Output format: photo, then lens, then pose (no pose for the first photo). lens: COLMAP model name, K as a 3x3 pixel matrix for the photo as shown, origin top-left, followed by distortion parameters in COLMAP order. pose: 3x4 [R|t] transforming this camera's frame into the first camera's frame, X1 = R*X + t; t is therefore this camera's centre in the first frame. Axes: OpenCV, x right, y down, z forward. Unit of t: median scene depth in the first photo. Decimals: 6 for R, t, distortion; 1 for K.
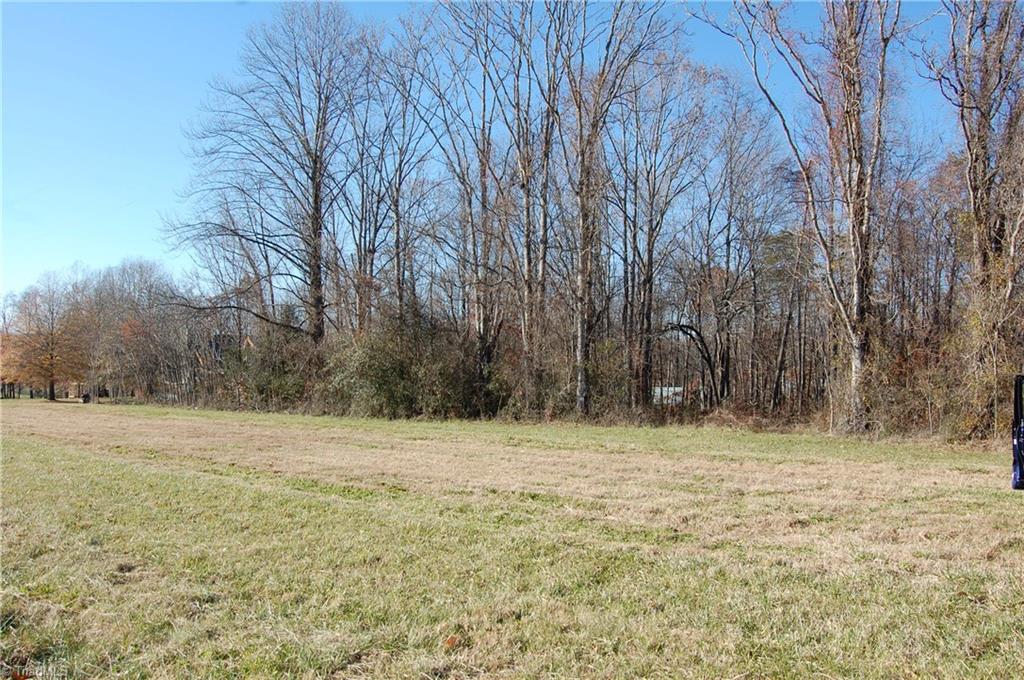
lens RADIAL K [[793.1, 0, 512.0], [0, 793.1, 340.7], [0, 0, 1]] dist [-0.074081, 0.000696]
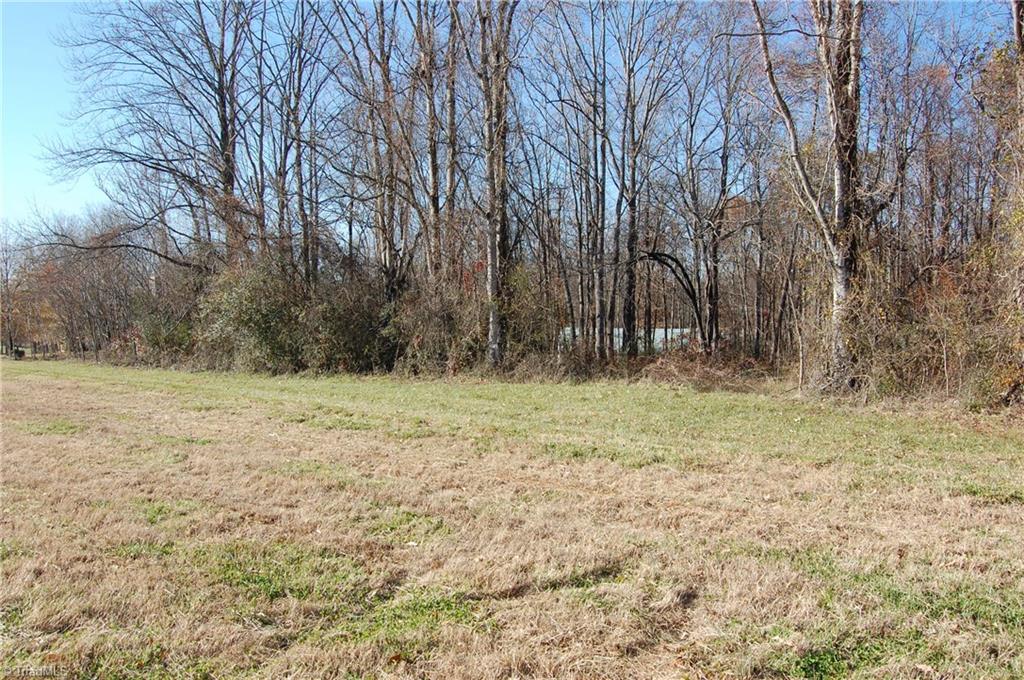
lens RADIAL K [[793.1, 0, 512.3], [0, 793.1, 339.0], [0, 0, 1]] dist [-0.074081, 0.000696]
pose [[0.998637, -0.017892, -0.049034, 0.143024], [0.021166, 0.997523, 0.067085, 0.015022], [0.047712, -0.068032, 0.996542, 0.231124]]
